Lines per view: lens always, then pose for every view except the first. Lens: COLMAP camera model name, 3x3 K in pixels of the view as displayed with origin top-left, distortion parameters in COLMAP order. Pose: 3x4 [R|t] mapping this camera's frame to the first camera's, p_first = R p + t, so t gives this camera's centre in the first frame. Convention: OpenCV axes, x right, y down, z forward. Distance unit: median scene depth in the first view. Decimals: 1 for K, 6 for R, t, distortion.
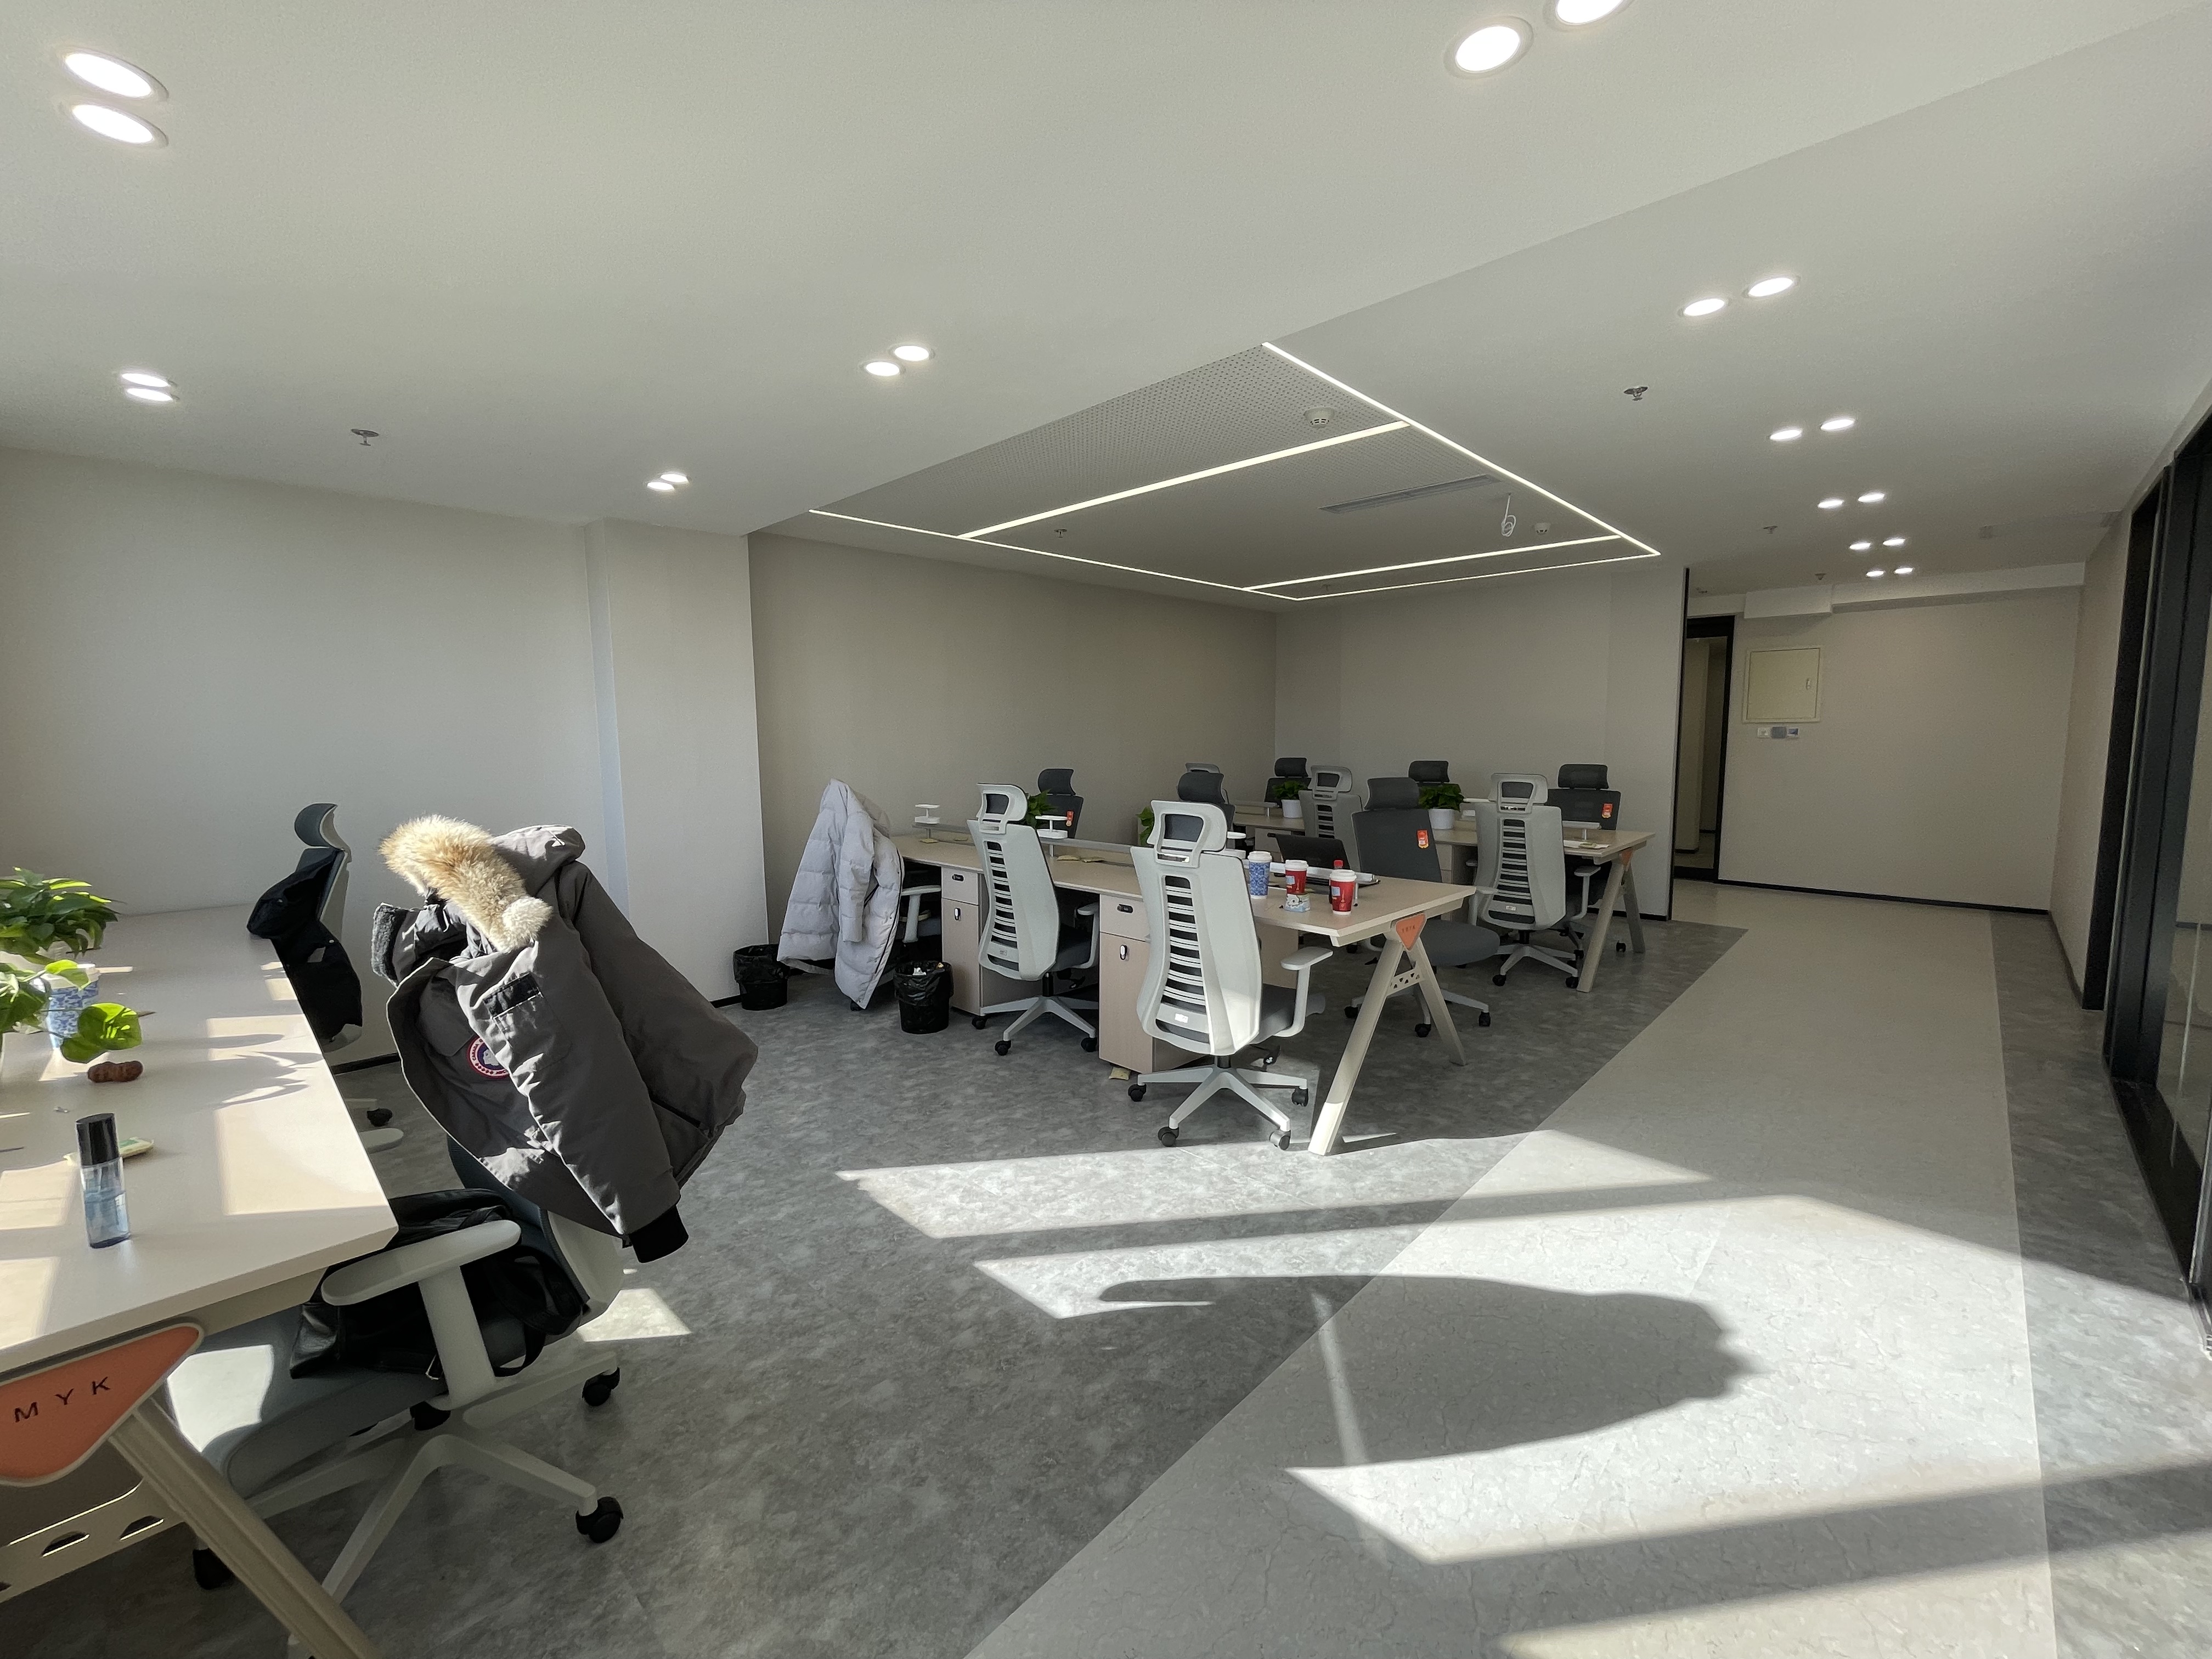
lens RADIAL K [[893.1, 0, 1104.9], [0, 893.1, 823.3], [0, 0, 1]] dist [-0.001337, -0.000119]
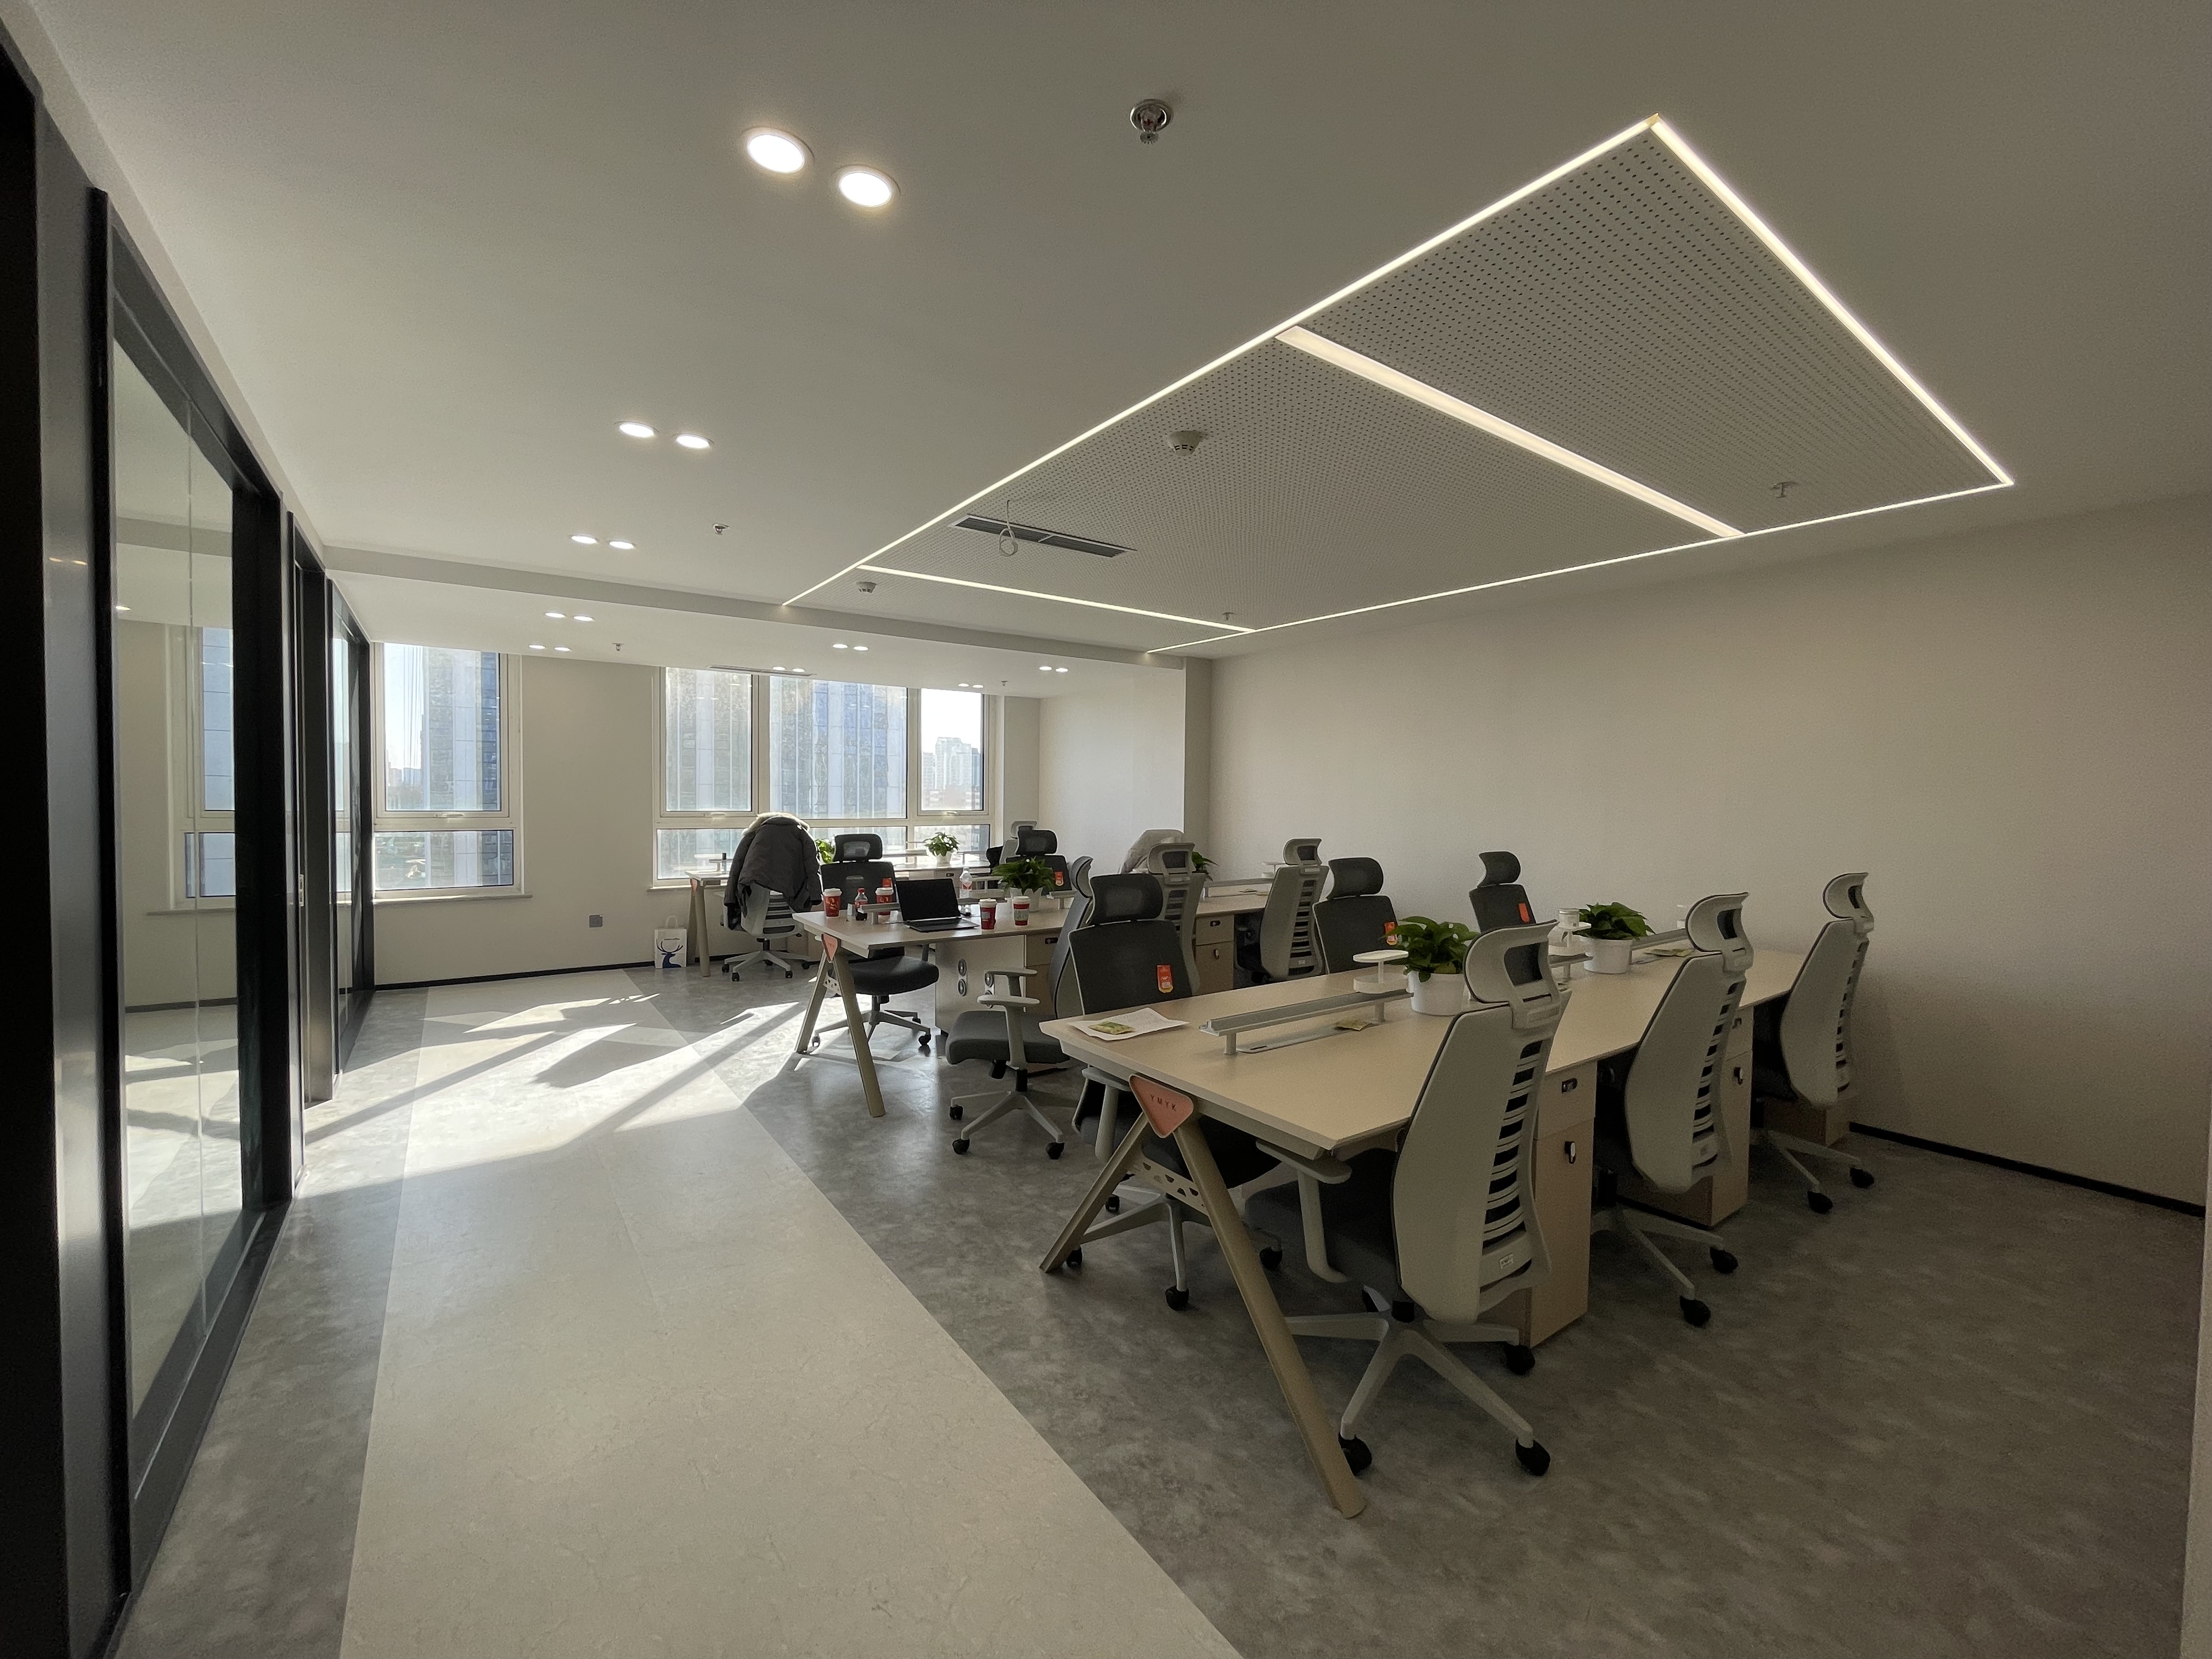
lens RADIAL K [[893.1, 0, 1109.4], [0, 893.1, 829.7], [0, 0, 1]] dist [-0.001337, -0.000119]
pose [[-0.173347, 0.040728, -0.984018, 1.692387], [-0.114104, 0.991586, 0.061142, -0.195299], [0.978229, 0.122879, -0.167241, 1.734415]]
